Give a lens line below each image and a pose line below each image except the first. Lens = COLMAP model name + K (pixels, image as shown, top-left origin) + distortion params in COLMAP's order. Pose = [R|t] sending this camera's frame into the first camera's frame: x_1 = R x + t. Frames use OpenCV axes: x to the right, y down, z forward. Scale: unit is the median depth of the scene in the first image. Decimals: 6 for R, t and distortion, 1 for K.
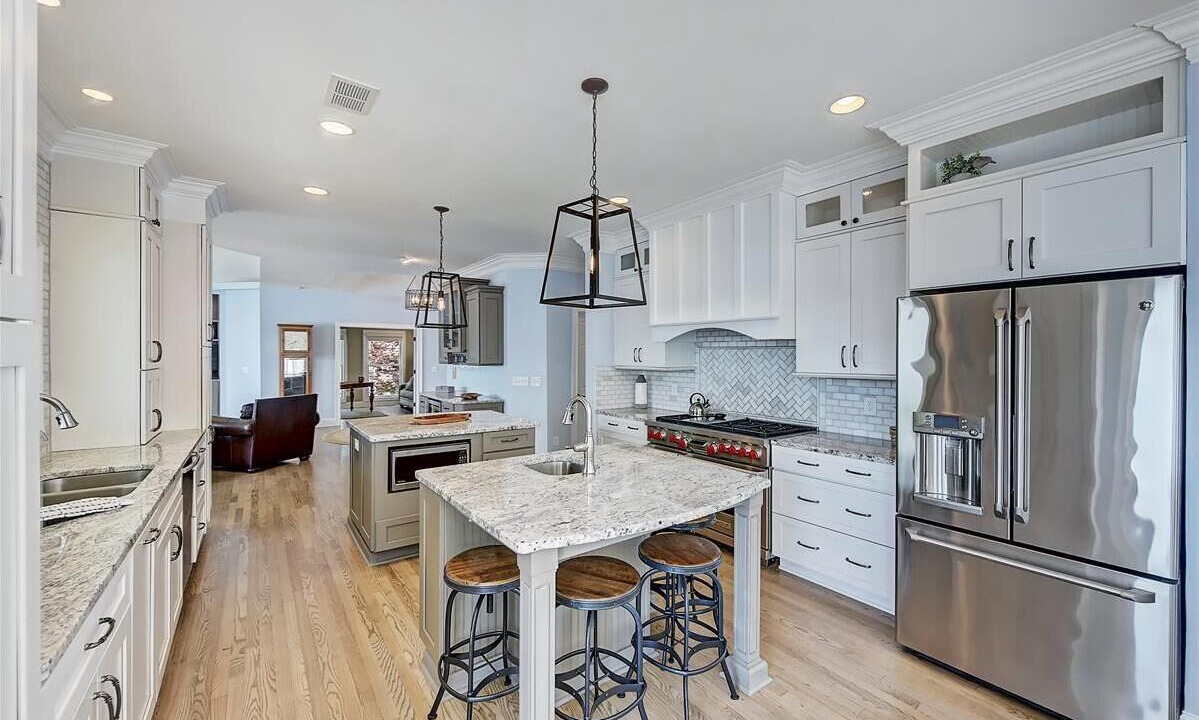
lens RADIAL K [[472.9, 0, 602.3], [0, 472.9, 357.3], [0, 0, 1]] dist [0.001220, -0.001020]
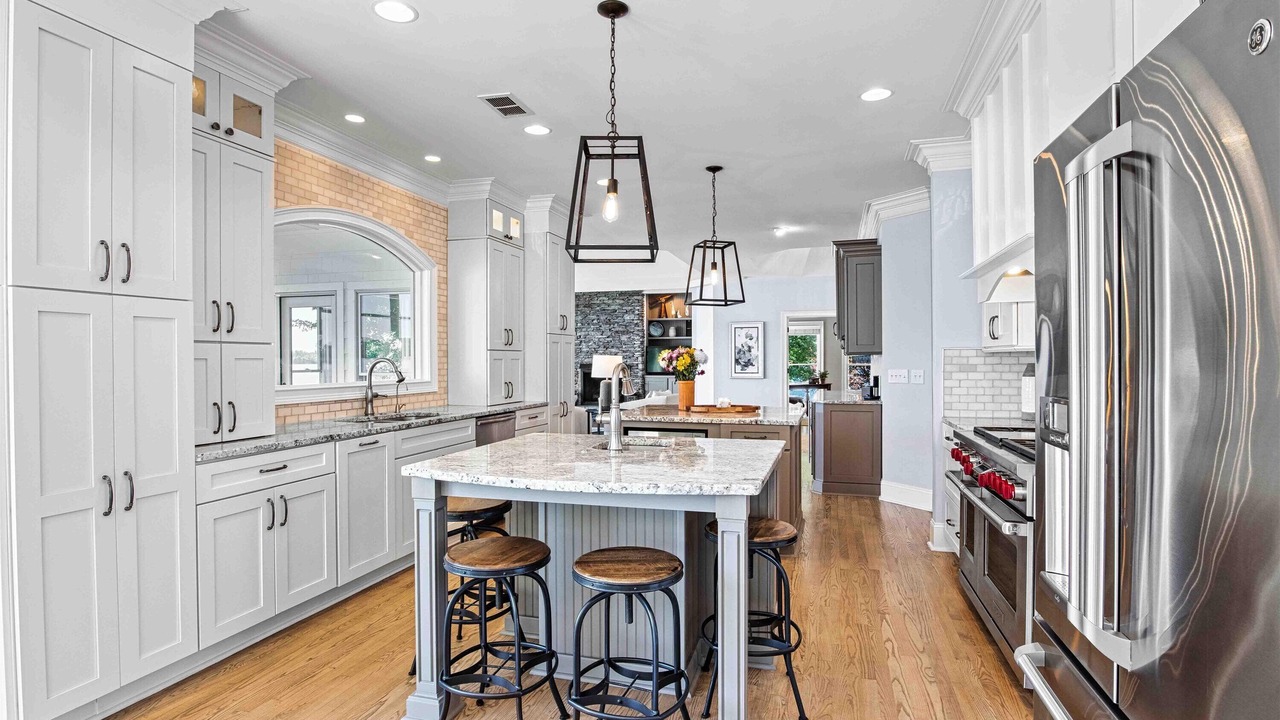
lens RADIAL K [[635.0, 0, 636.3], [0, 635.0, 364.5], [0, 0, 1]] dist [-0.012762, -0.000408]
pose [[0.606201, 0.002953, -0.795306, 0.508072], [-0.000445, 0.999994, 0.003374, 0.045284], [0.795311, -0.001691, 0.606199, 0.173298]]
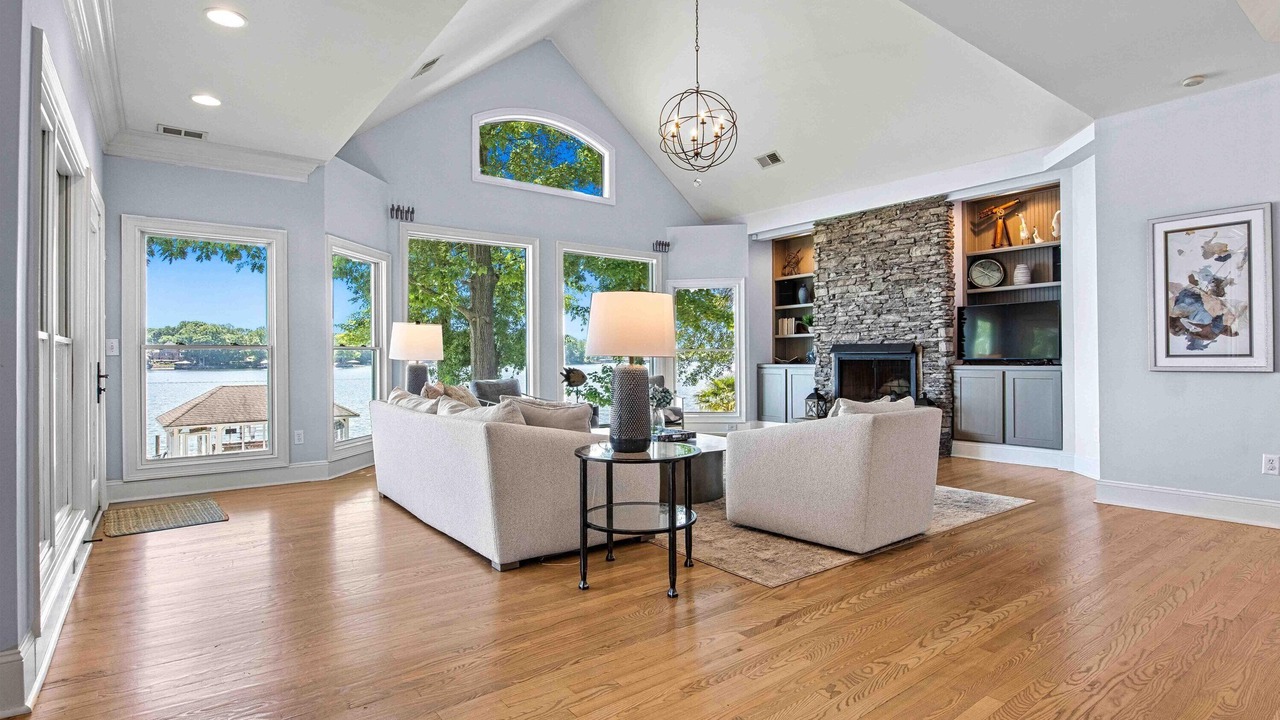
lens RADIAL K [[635.0, 0, 637.9], [0, 635.0, 357.9], [0, 0, 1]] dist [-0.012762, -0.000408]
pose [[0.015878, -0.002430, -0.999871, -0.556140], [0.002168, 0.999995, -0.002396, 0.100459], [0.999872, -0.002129, 0.015883, 1.472226]]
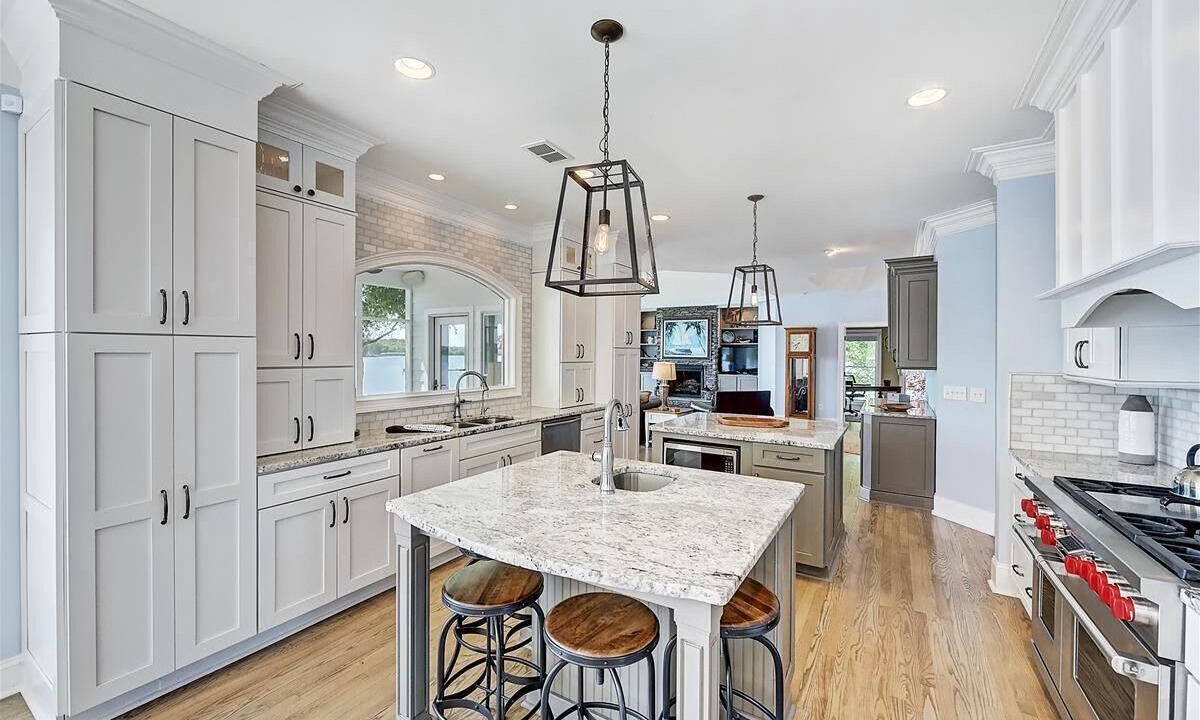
lens RADIAL K [[473.3, 0, 597.4], [0, 473.3, 358.4], [0, 0, 1]] dist [0.001220, -0.001020]
pose [[0.380015, 0.008165, -0.924944, 0.408806], [-0.010932, 0.999931, 0.004336, 0.003177], [0.924916, 0.008464, 0.380078, 0.359692]]
